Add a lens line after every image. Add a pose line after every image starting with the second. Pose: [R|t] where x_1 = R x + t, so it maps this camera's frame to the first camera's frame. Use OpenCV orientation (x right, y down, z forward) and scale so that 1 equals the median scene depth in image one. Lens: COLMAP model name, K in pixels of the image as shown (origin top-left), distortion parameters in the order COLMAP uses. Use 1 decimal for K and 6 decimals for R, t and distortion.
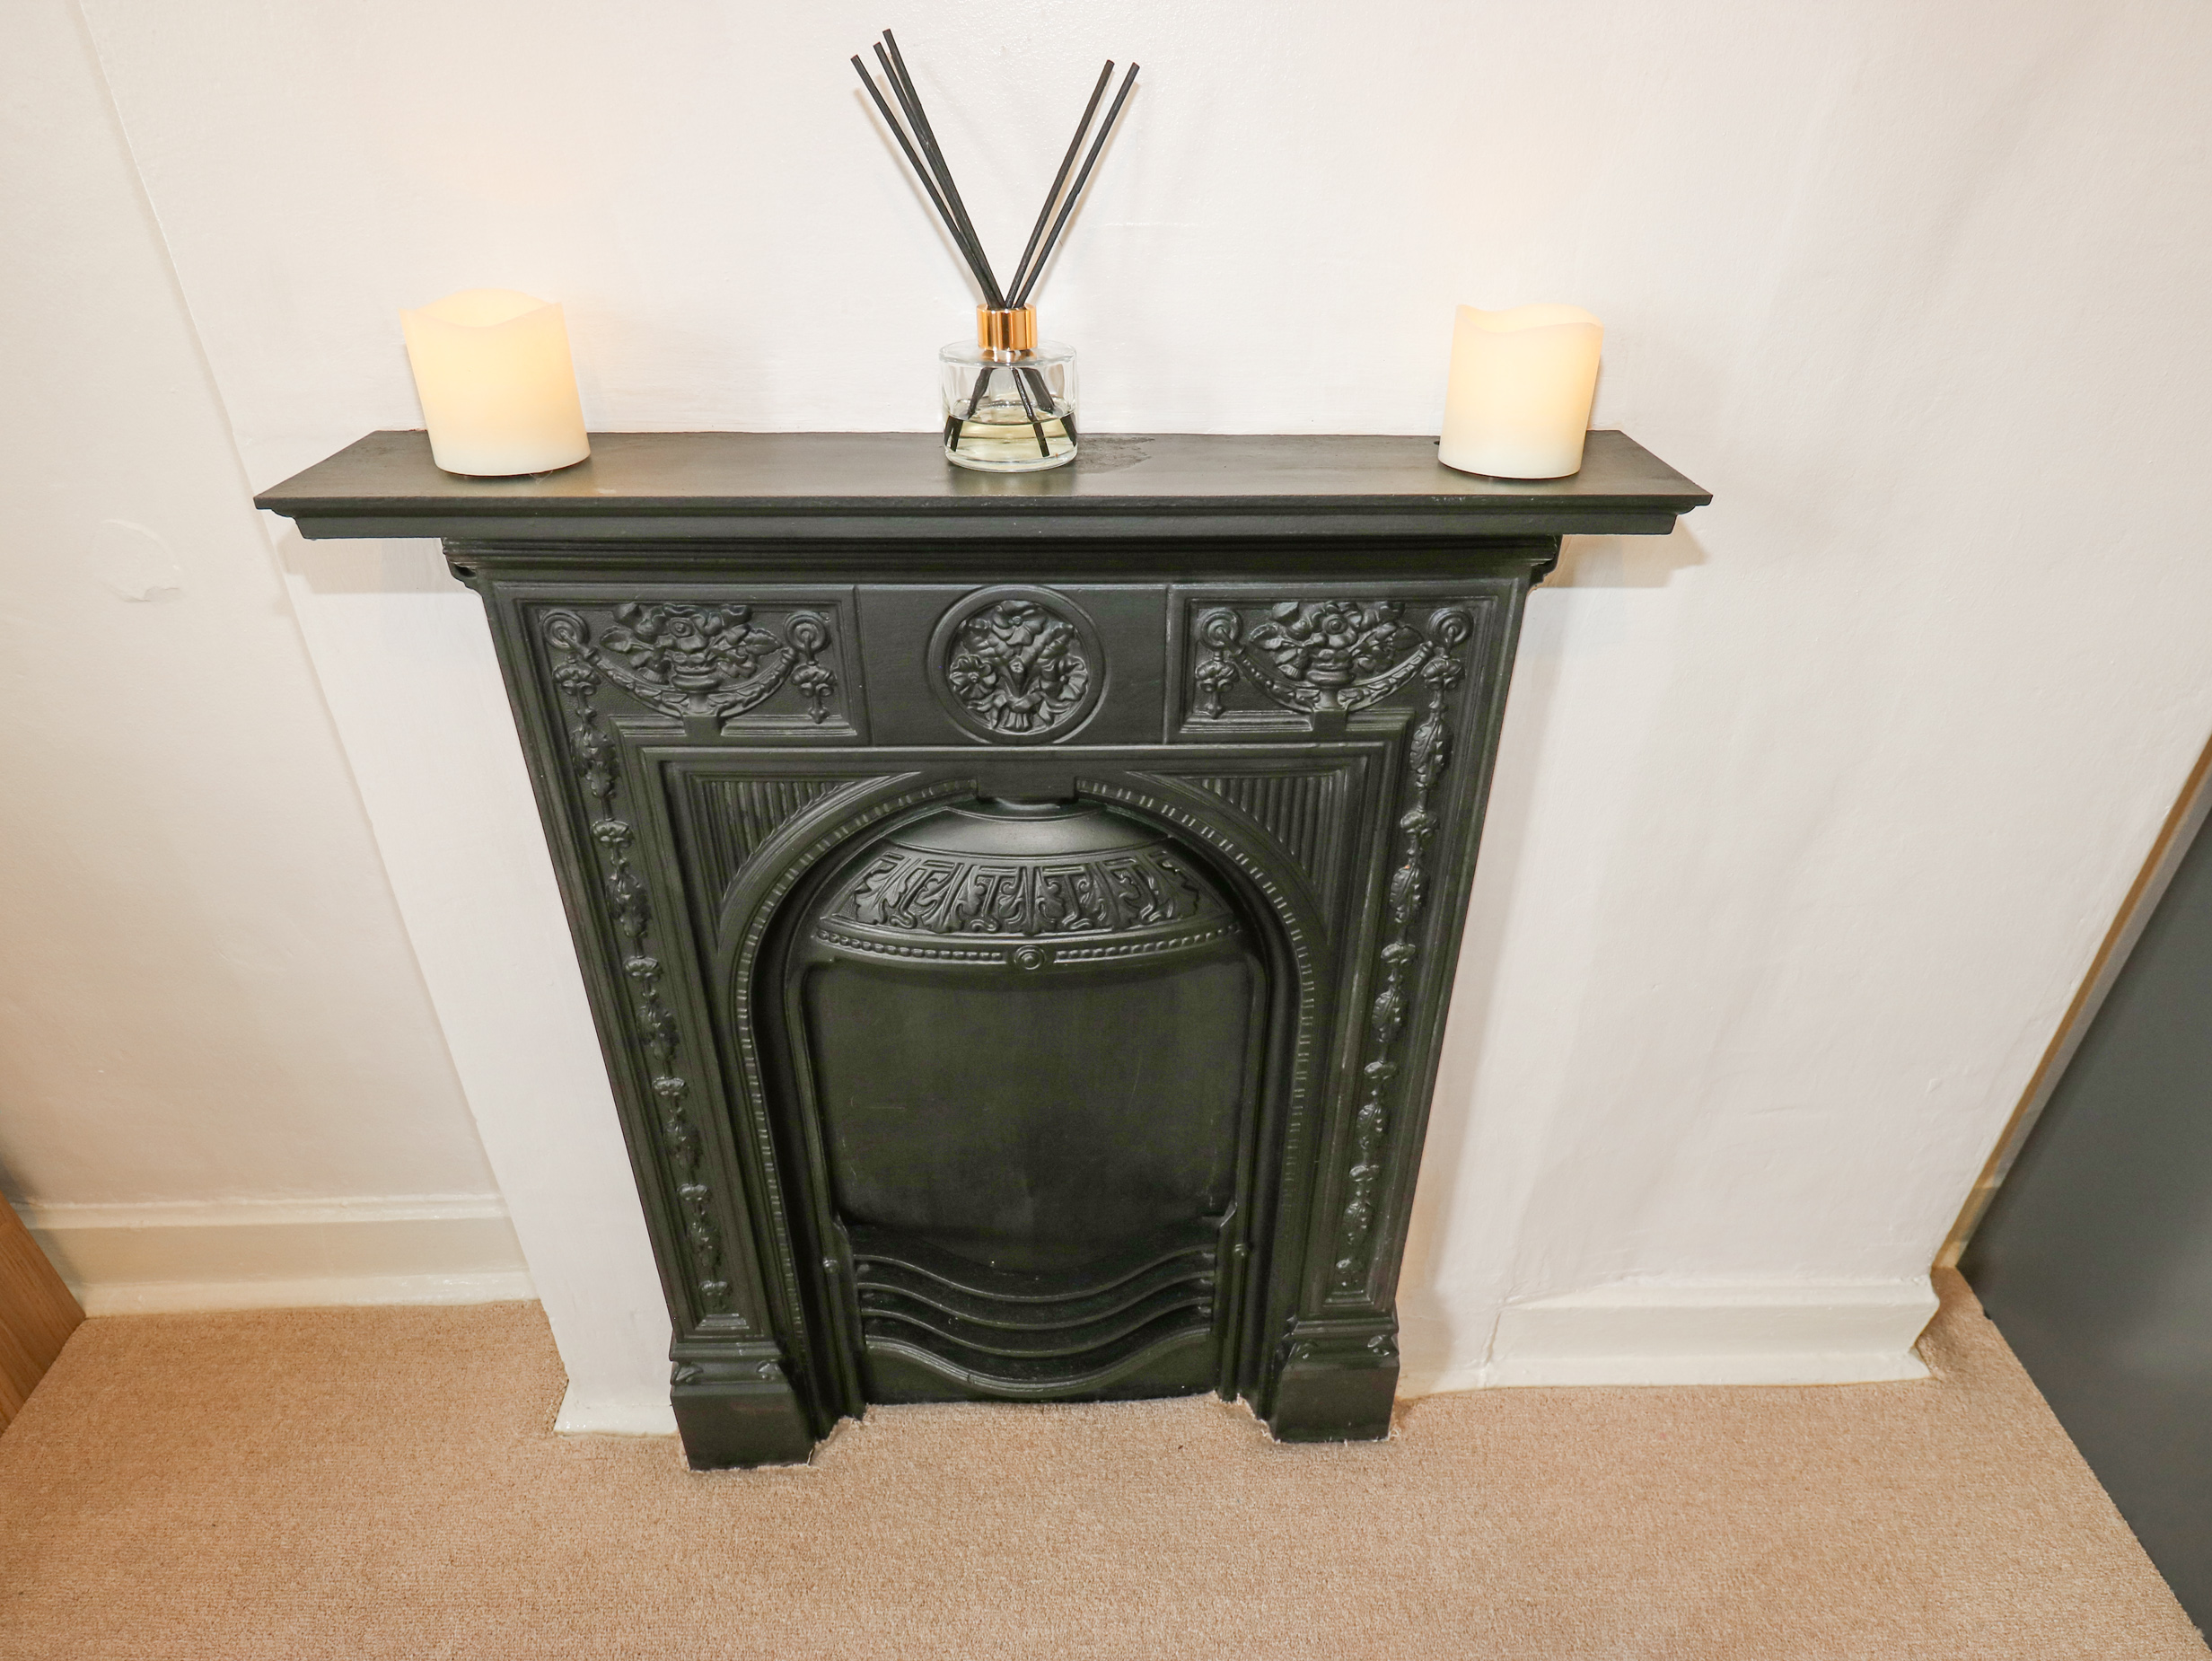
lens RADIAL K [[1357.5, 0, 1106.0], [0, 1357.5, 830.5], [0, 0, 1]] dist [0.000986, -0.000382]
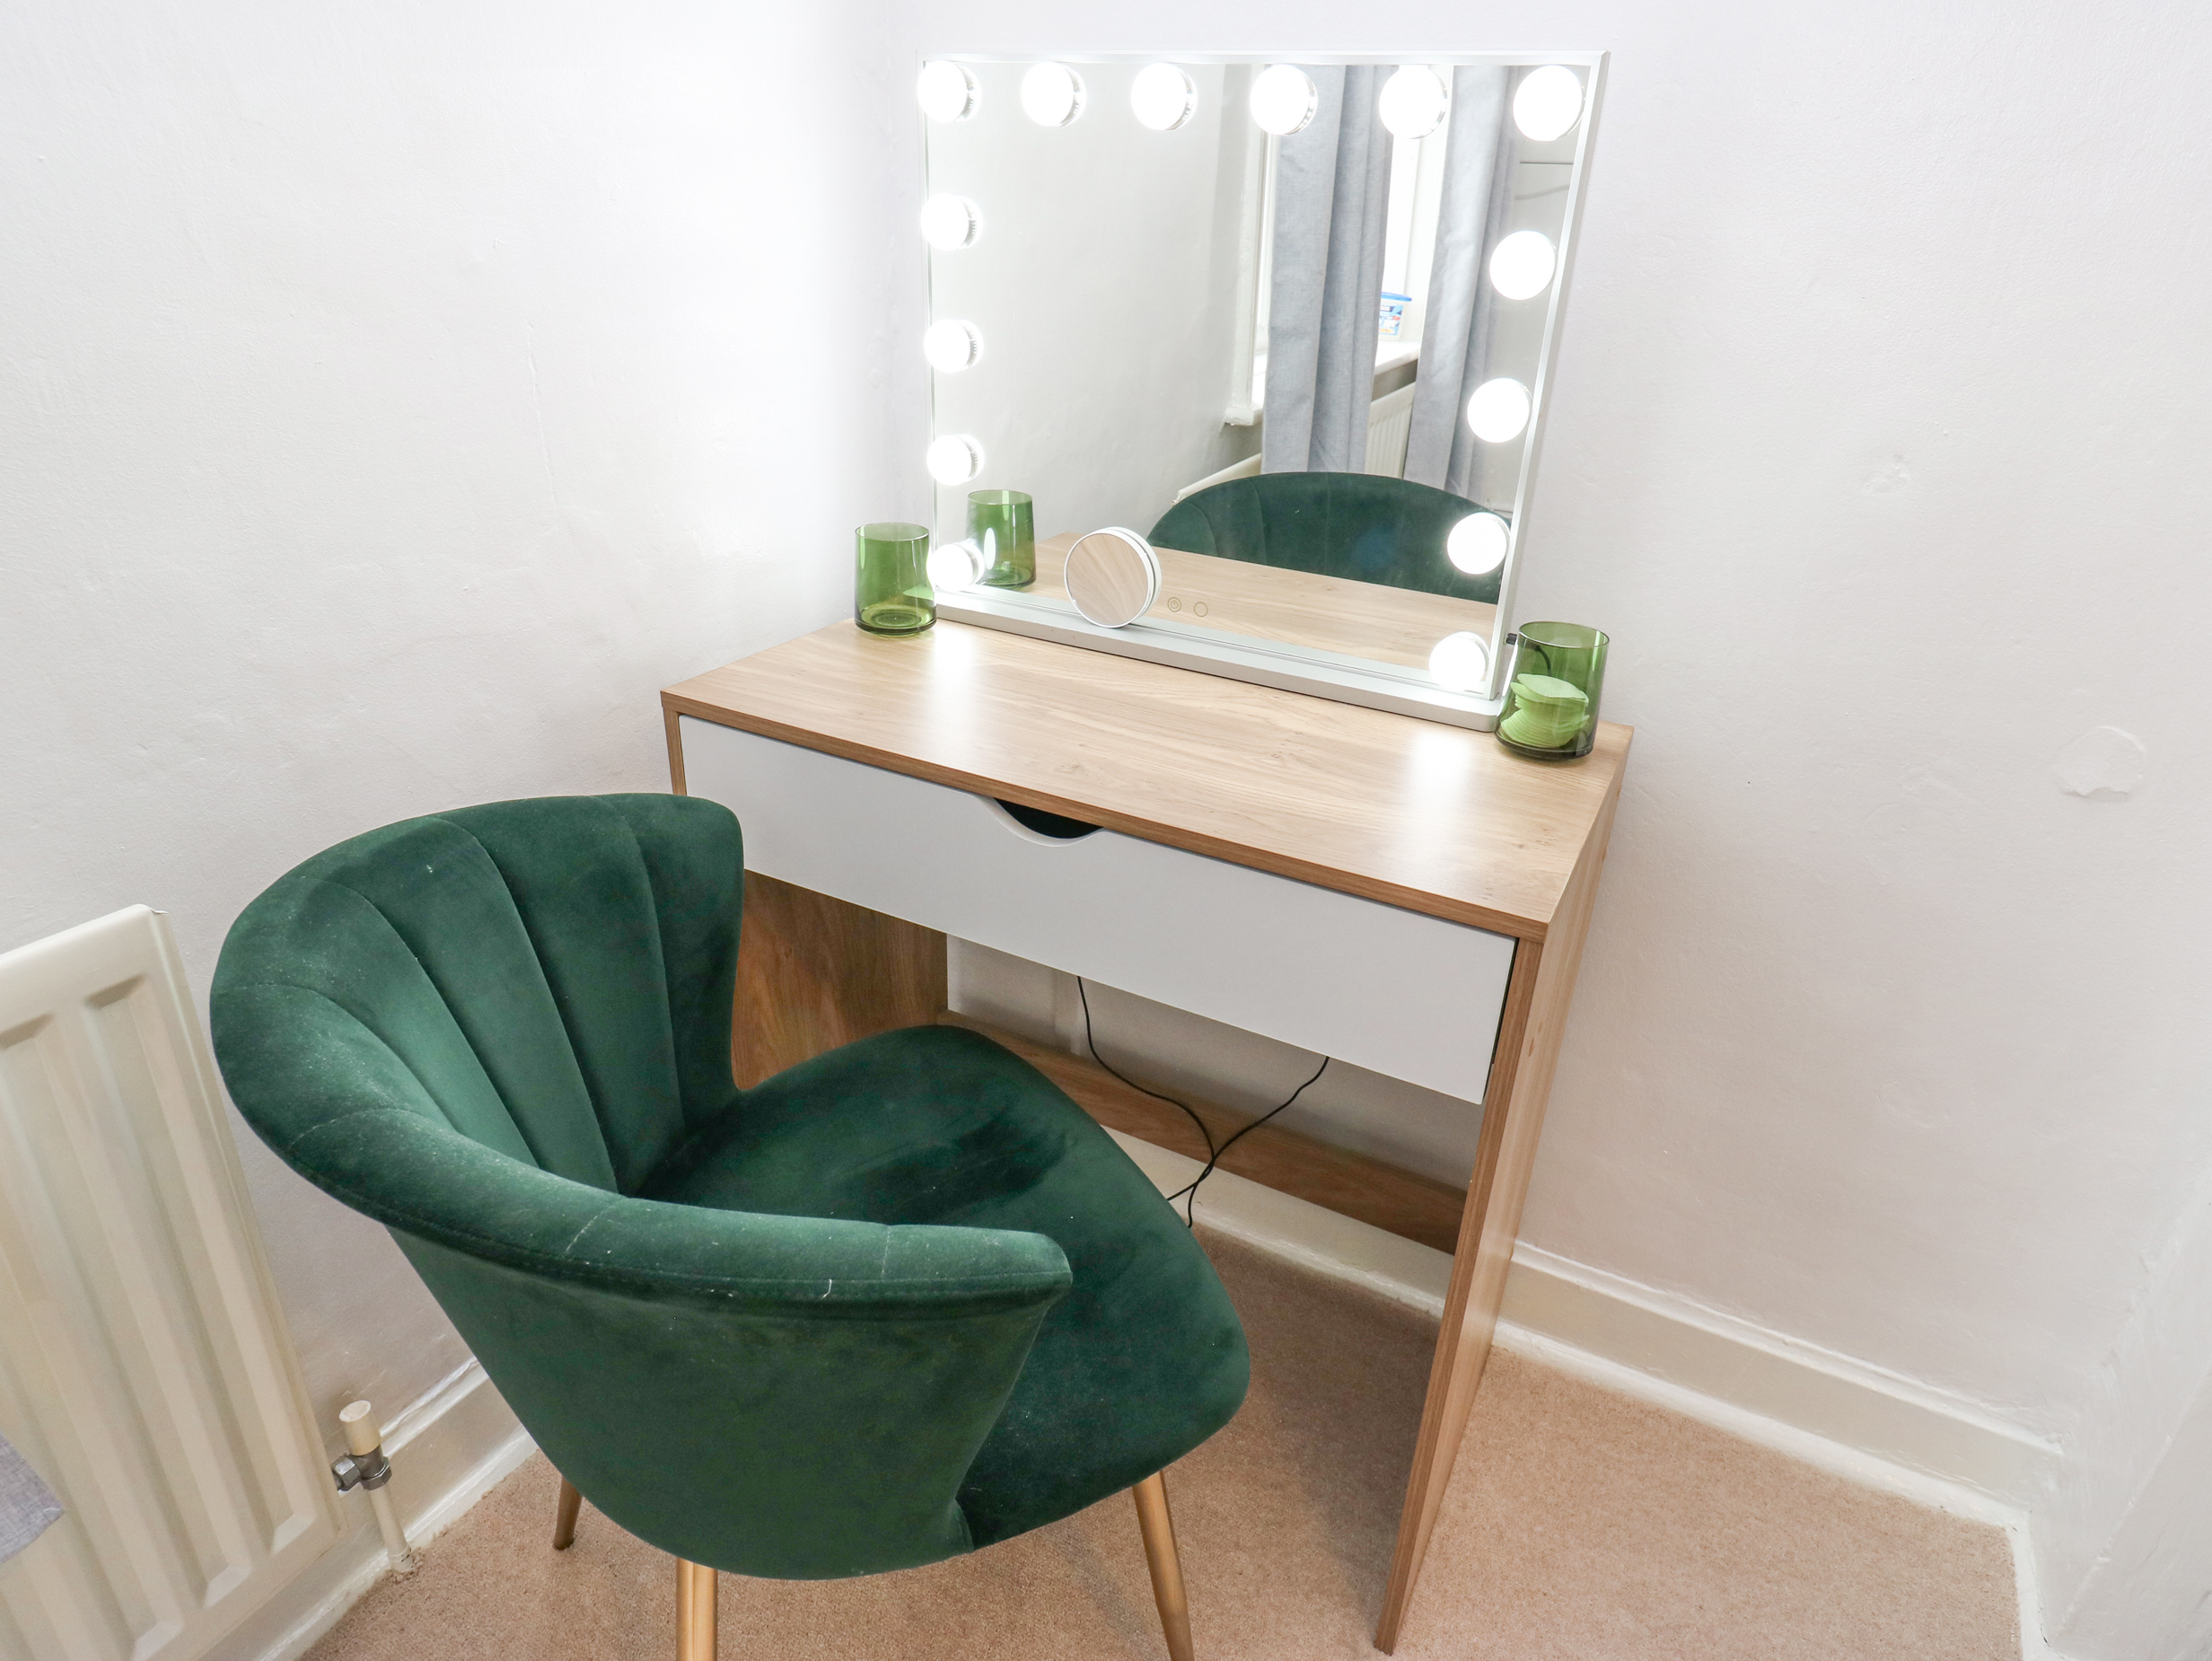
lens RADIAL K [[1357.5, 0, 1106.0], [0, 1357.5, 830.5], [0, 0, 1]] dist [0.000986, -0.000382]
pose [[0.868804, 0.246877, -0.429221, -0.918104], [-0.308669, 0.947831, -0.079621, 0.199740], [0.387173, 0.201663, 0.899683, -0.330512]]
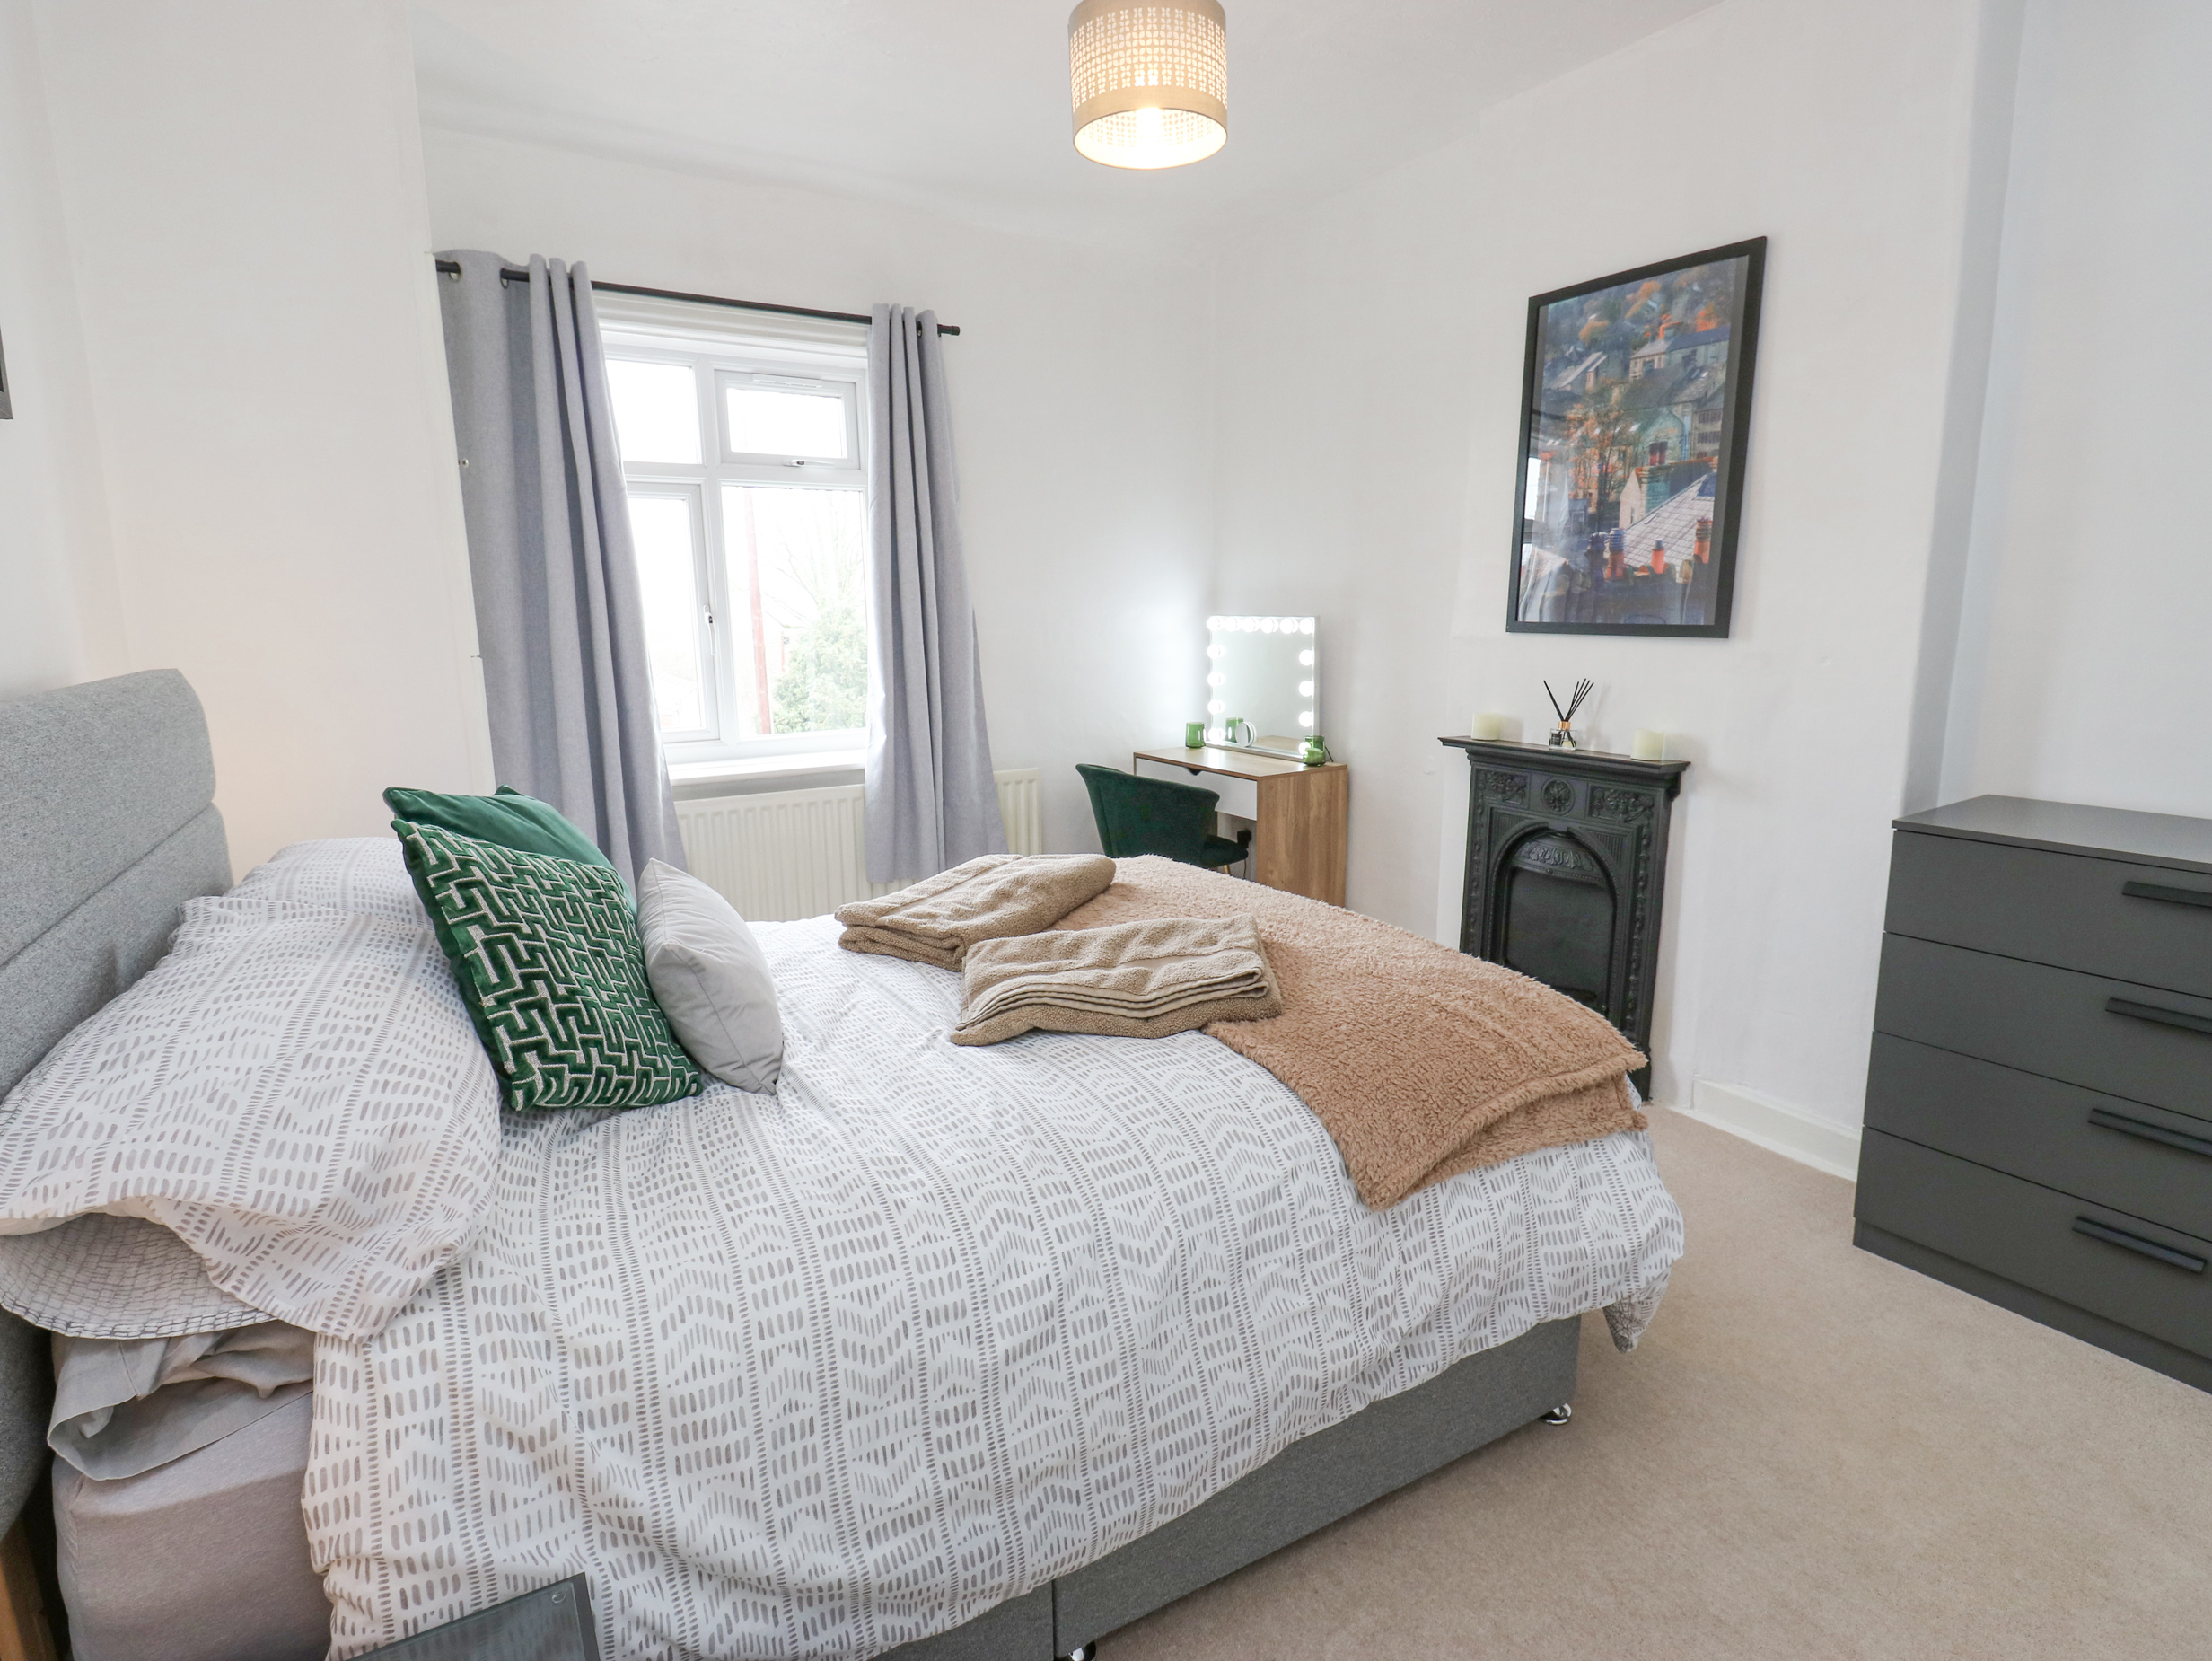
lens RADIAL K [[1143.1, 0, 1106.0], [0, 1143.1, 830.5], [0, 0, 1]] dist [0.002584, -0.018513]
pose [[0.500872, 0.160390, -0.850531, 2.010408], [-0.460769, 0.881268, -0.105158, 0.902312], [0.732680, 0.444569, 0.515305, -1.691333]]
